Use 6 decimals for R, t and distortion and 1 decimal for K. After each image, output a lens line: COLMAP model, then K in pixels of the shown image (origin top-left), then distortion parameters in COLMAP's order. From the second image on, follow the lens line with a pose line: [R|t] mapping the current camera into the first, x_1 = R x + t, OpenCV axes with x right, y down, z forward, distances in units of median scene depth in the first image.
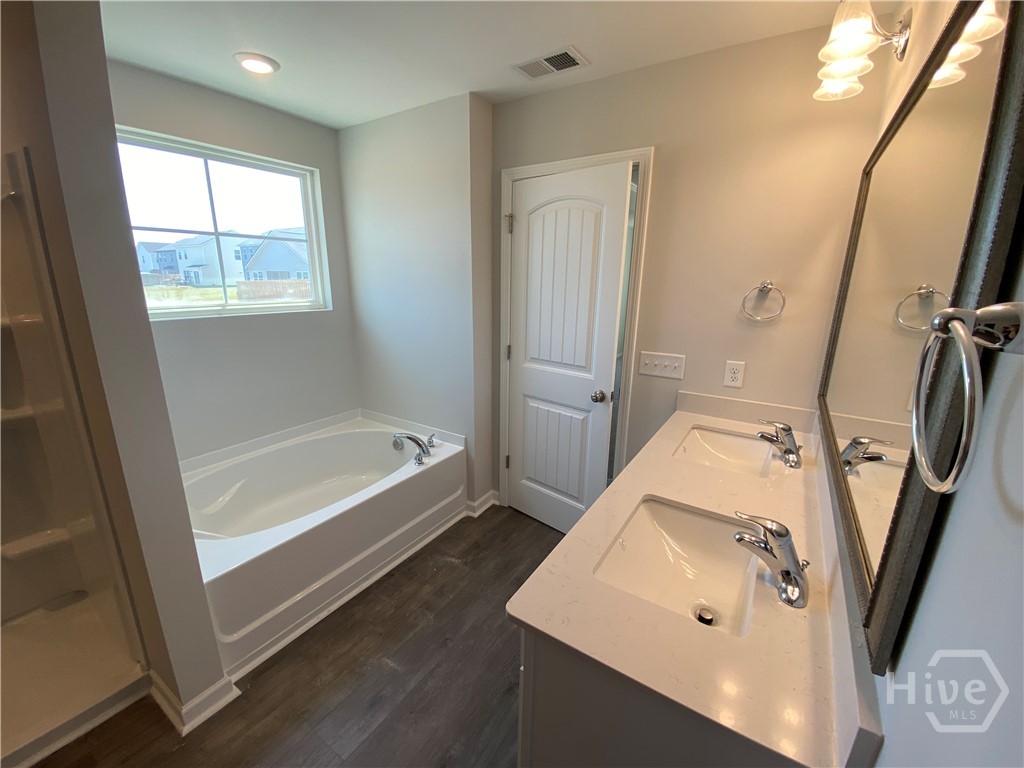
lens RADIAL K [[416.3, 0, 512.0], [0, 416.3, 384.0], [0, 0, 1]] dist [-0.000519, -0.000058]
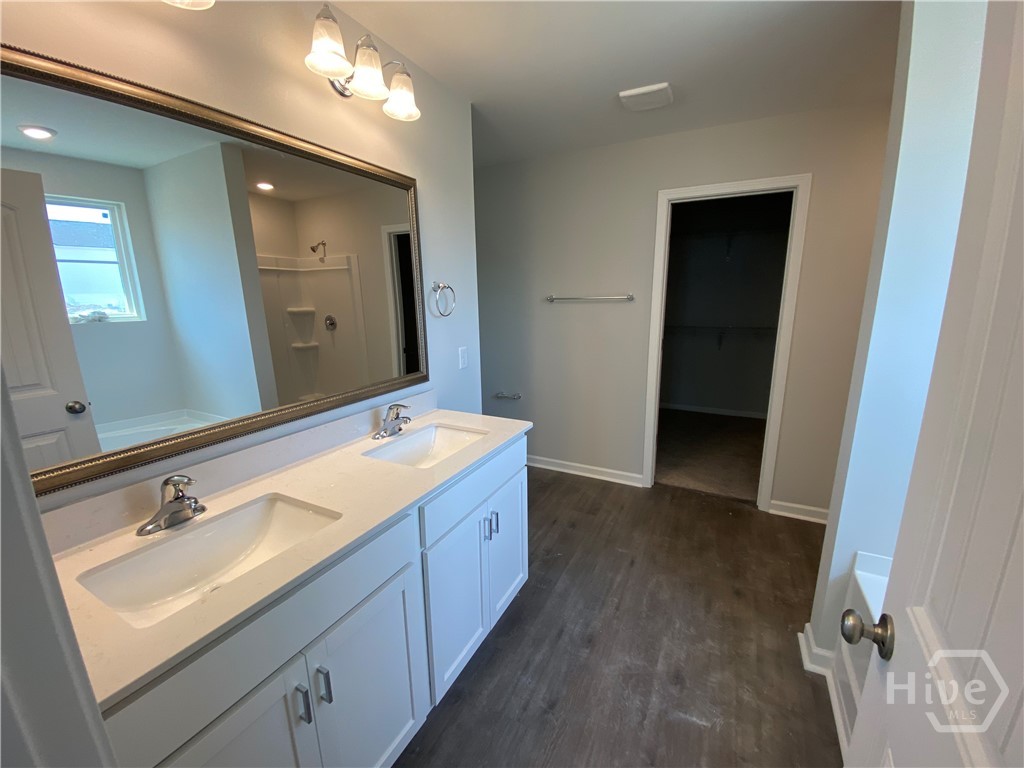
lens RADIAL K [[416.3, 0, 512.0], [0, 416.3, 384.0], [0, 0, 1]] dist [-0.000519, -0.000058]
pose [[-0.995374, 0.021186, -0.093710, 0.162091], [-0.023879, 0.890221, 0.454903, -0.348114], [0.093060, 0.455036, -0.885597, 1.529321]]
